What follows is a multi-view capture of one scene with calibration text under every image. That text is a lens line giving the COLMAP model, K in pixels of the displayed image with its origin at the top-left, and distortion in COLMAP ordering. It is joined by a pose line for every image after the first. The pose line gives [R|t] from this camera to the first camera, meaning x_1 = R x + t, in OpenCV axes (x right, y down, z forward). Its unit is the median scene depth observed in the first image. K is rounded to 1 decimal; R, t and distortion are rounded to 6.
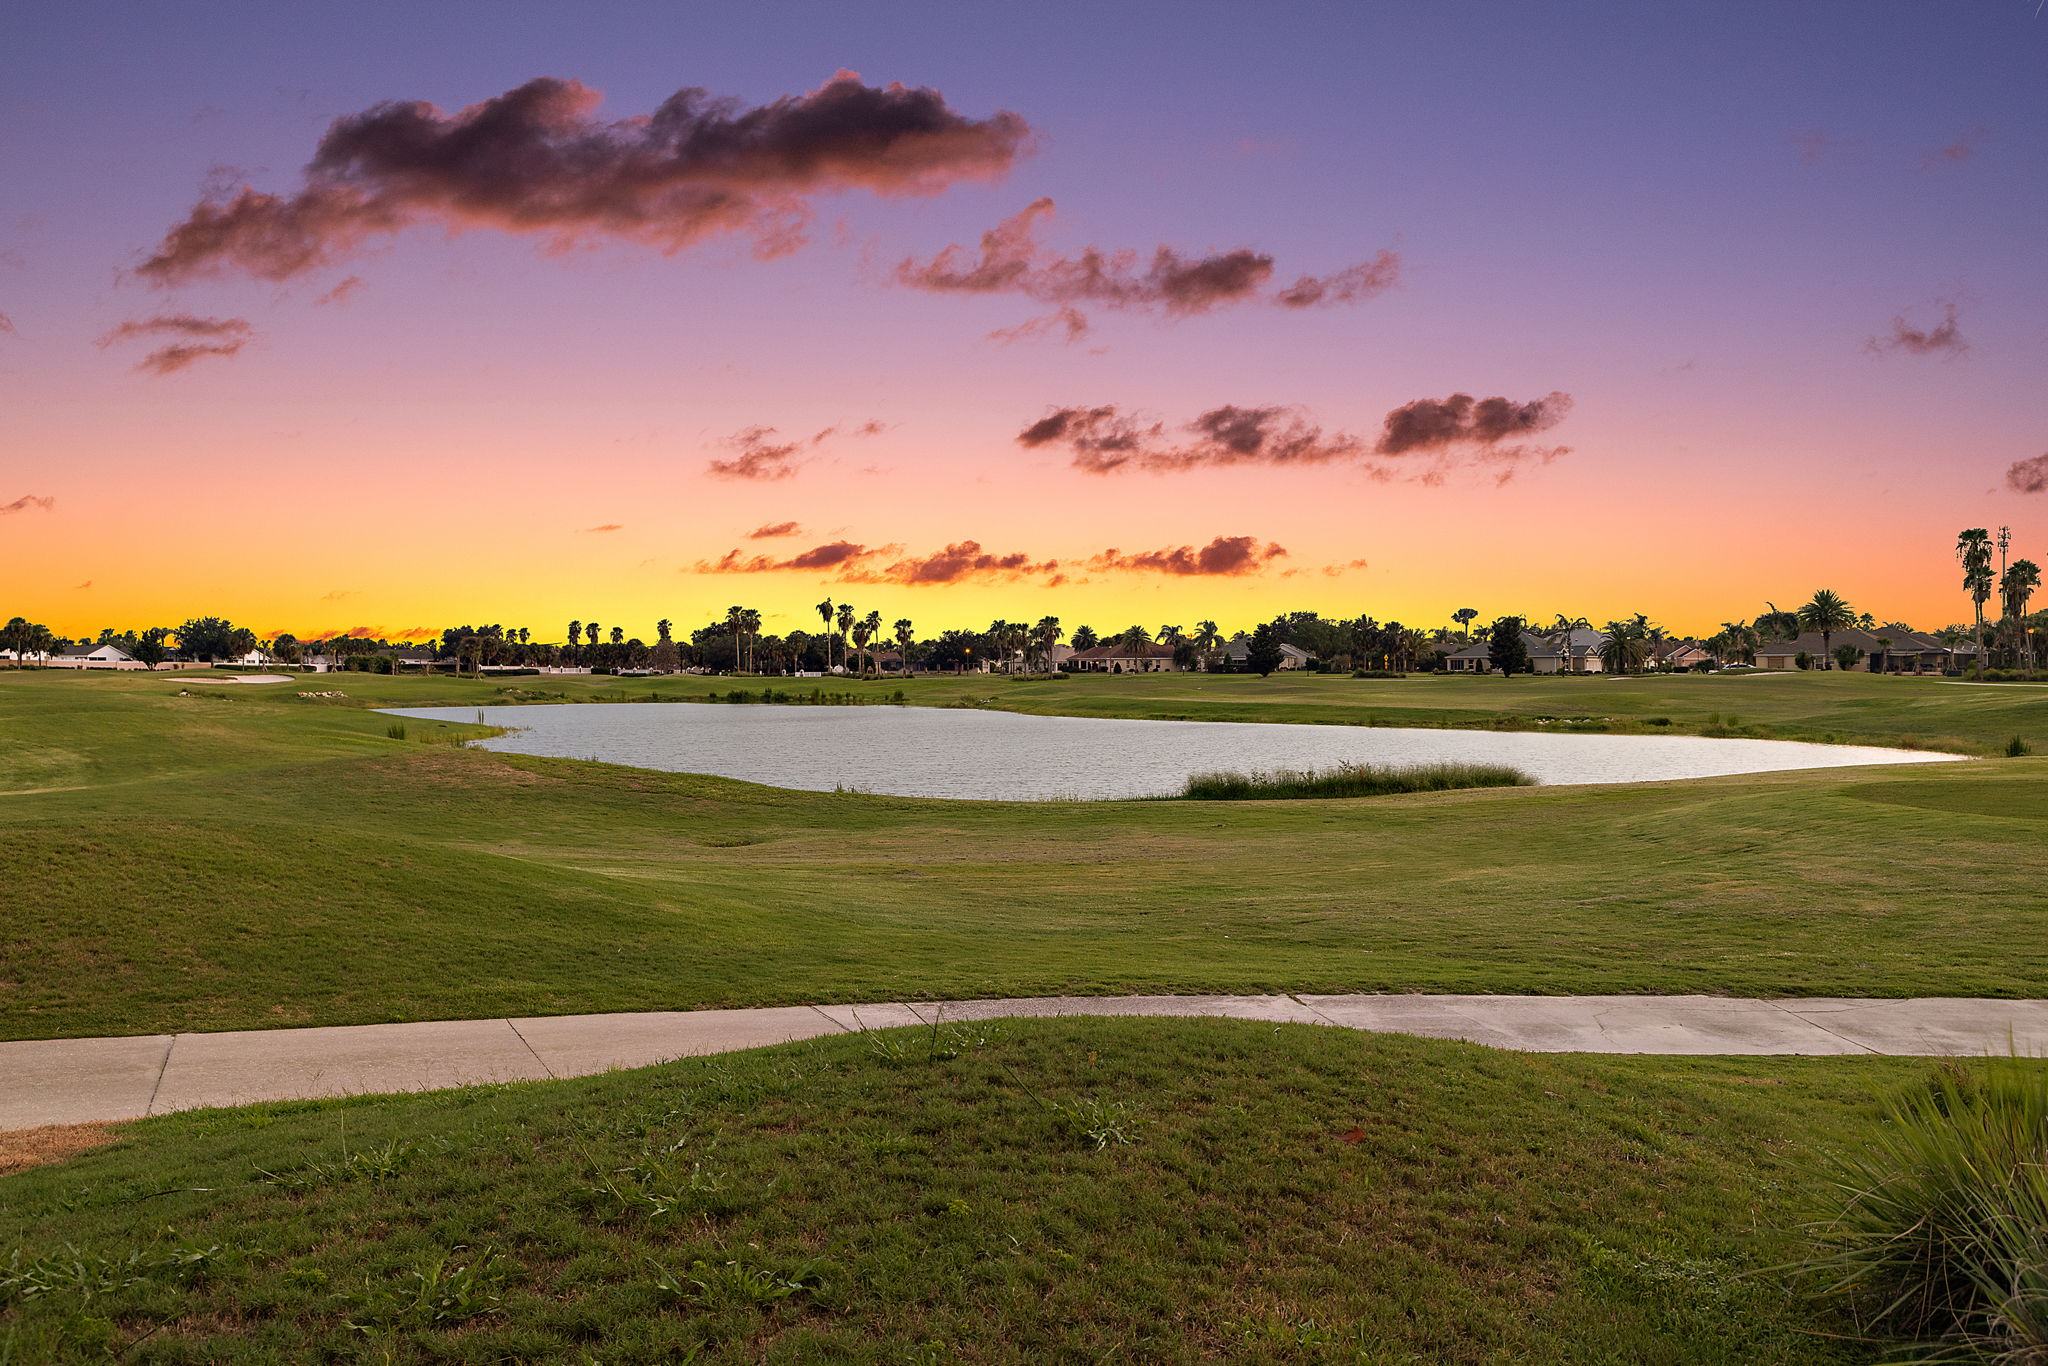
lens RADIAL K [[898.7, 0, 1025.5], [0, 898.7, 683.3], [0, 0, 1]] dist [-0.003756, 0.000282]
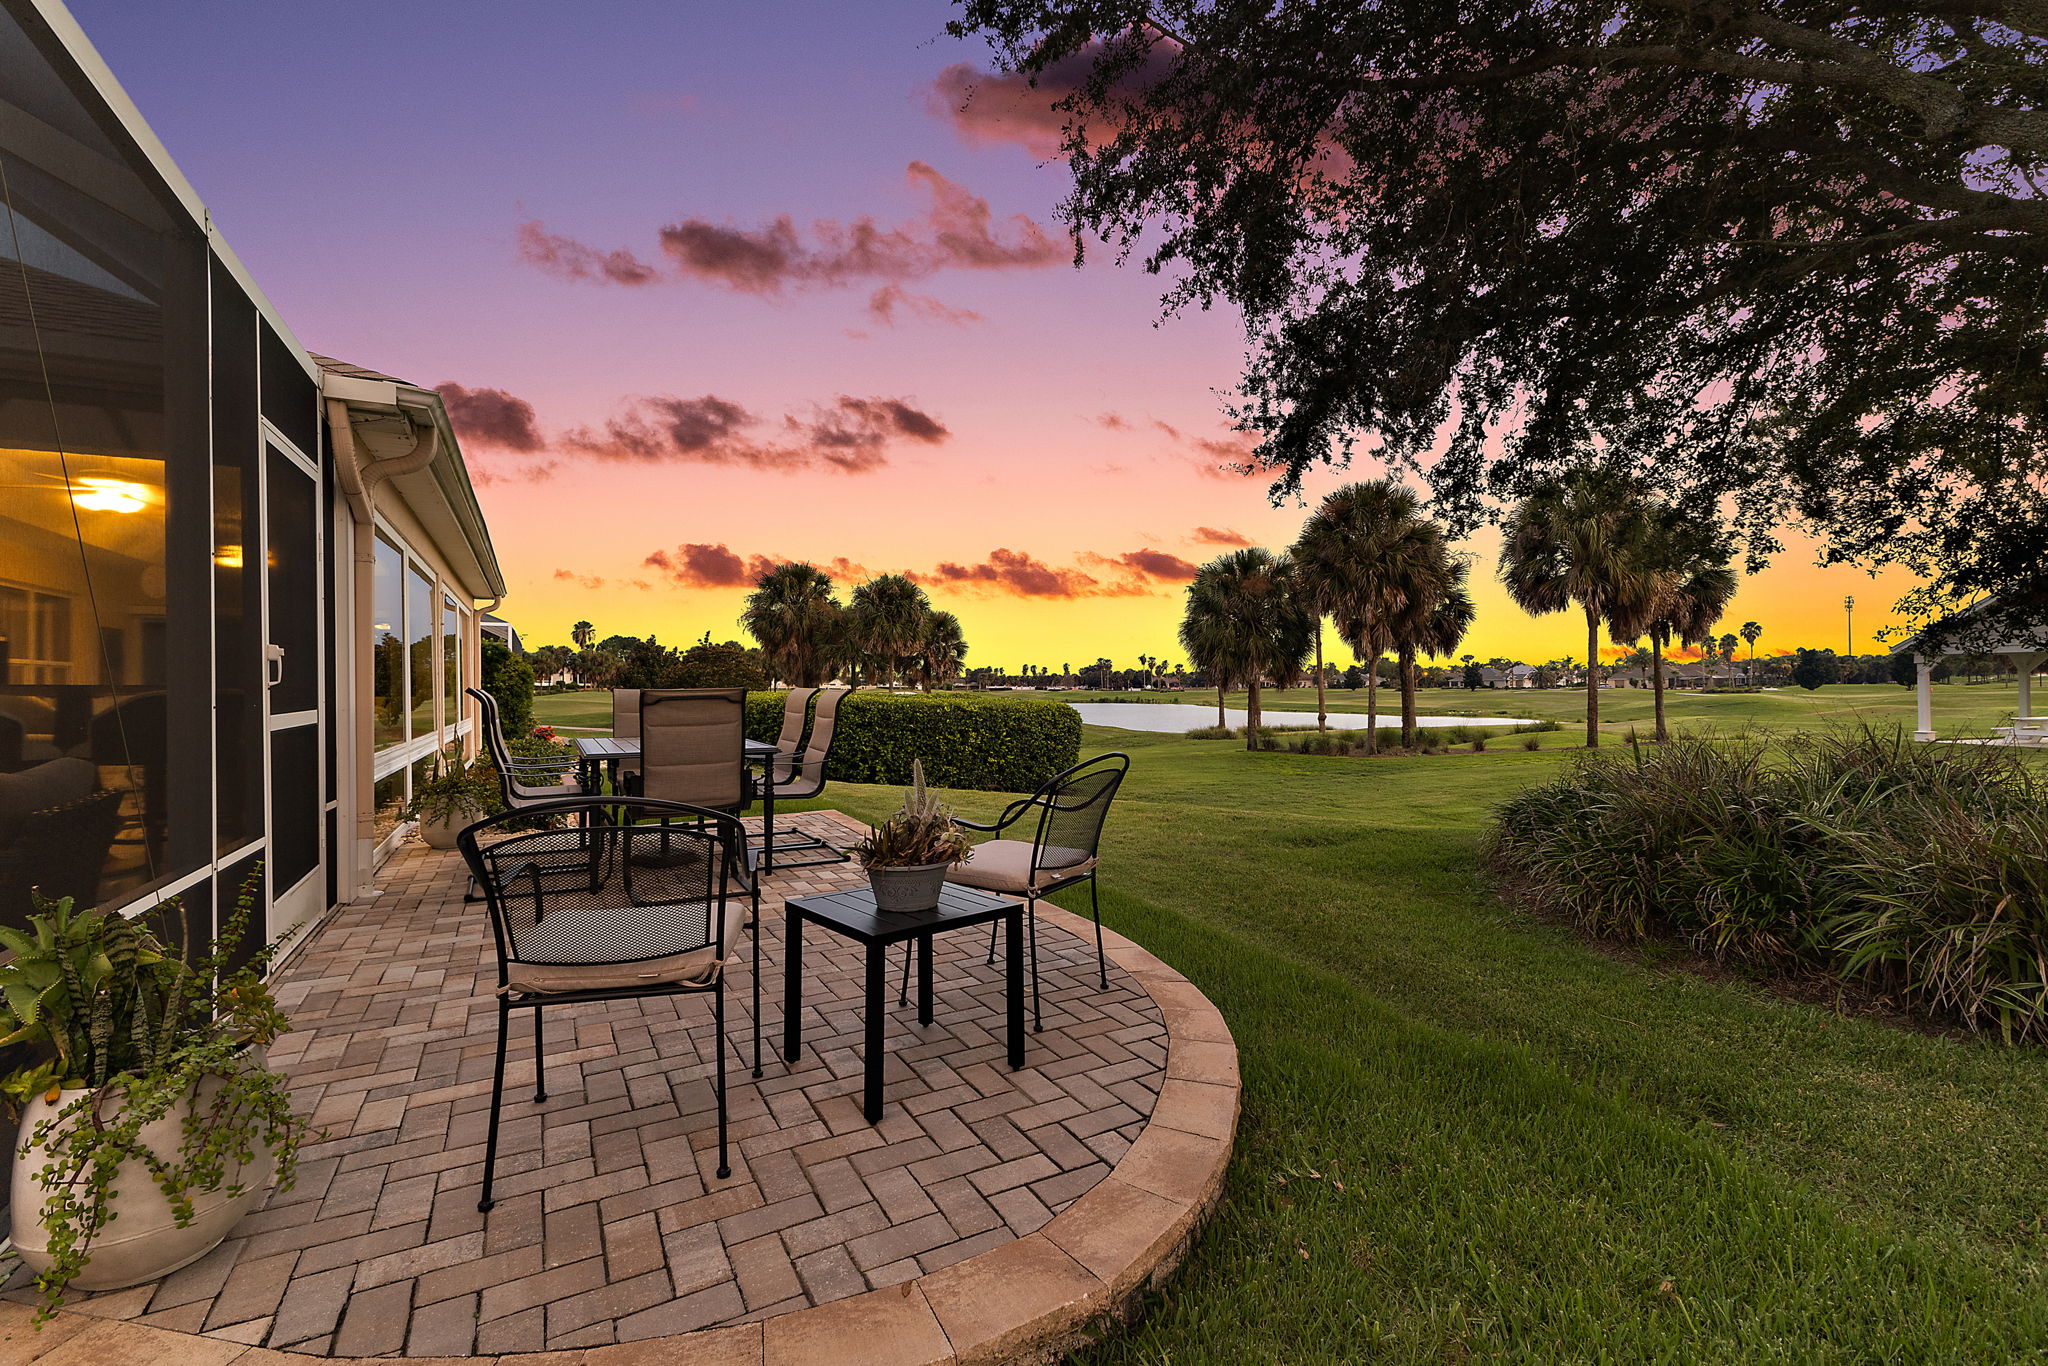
lens RADIAL K [[898.7, 0, 1024.0], [0, 898.7, 688.2], [0, 0, 1]] dist [-0.003756, 0.000282]
pose [[0.939527, -0.003752, -0.342455, 0.234183], [0.002880, 0.999991, -0.003056, -0.007504], [0.342464, 0.001885, 0.939529, -1.058572]]
